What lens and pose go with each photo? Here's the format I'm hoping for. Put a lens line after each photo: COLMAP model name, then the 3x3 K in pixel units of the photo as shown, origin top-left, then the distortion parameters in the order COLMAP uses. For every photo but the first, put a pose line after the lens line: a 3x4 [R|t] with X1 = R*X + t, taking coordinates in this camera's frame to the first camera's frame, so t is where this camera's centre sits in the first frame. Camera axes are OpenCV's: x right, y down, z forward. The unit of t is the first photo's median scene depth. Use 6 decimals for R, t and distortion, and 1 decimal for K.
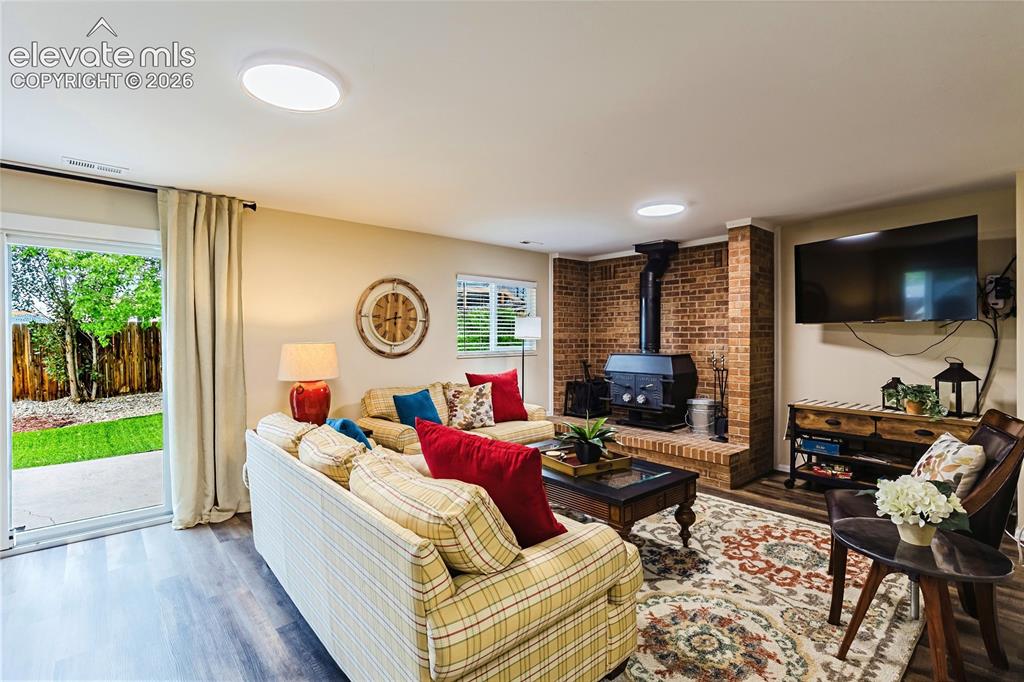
lens RADIAL K [[471.3, 0, 512.3], [0, 471.3, 342.0], [0, 0, 1]] dist [-0.002084, -0.000215]
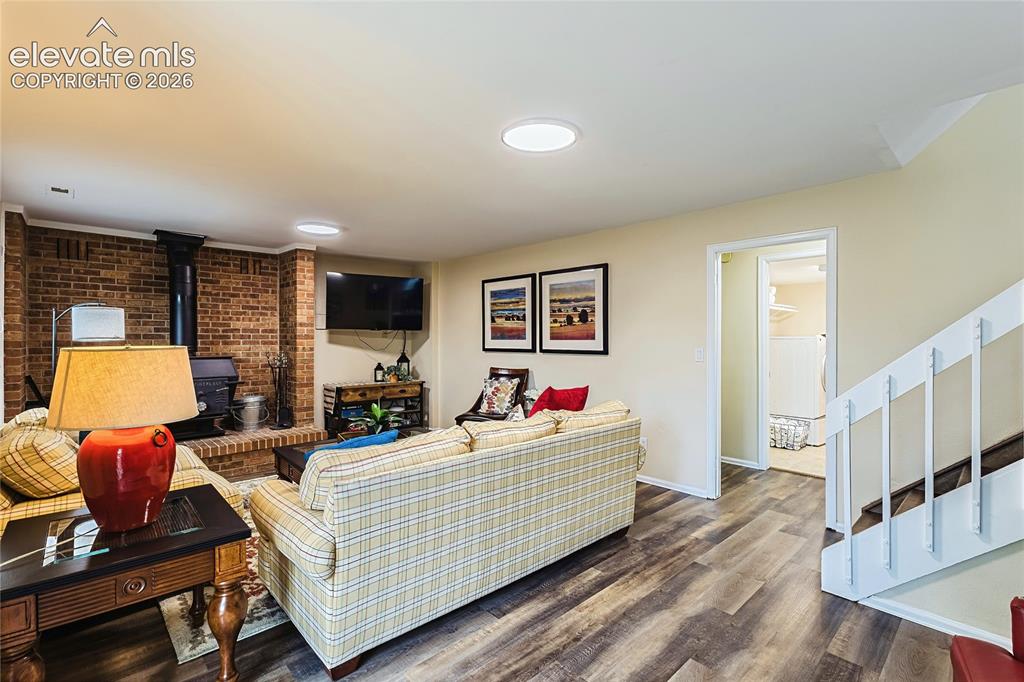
lens RADIAL K [[471.3, 0, 512.2], [0, 471.3, 339.3], [0, 0, 1]] dist [-0.002084, -0.000215]
pose [[-0.040912, 0.005076, 0.999150, -0.655132], [0.013687, 0.999896, -0.004520, 0.003666], [-0.999069, 0.013490, -0.040977, 0.431060]]
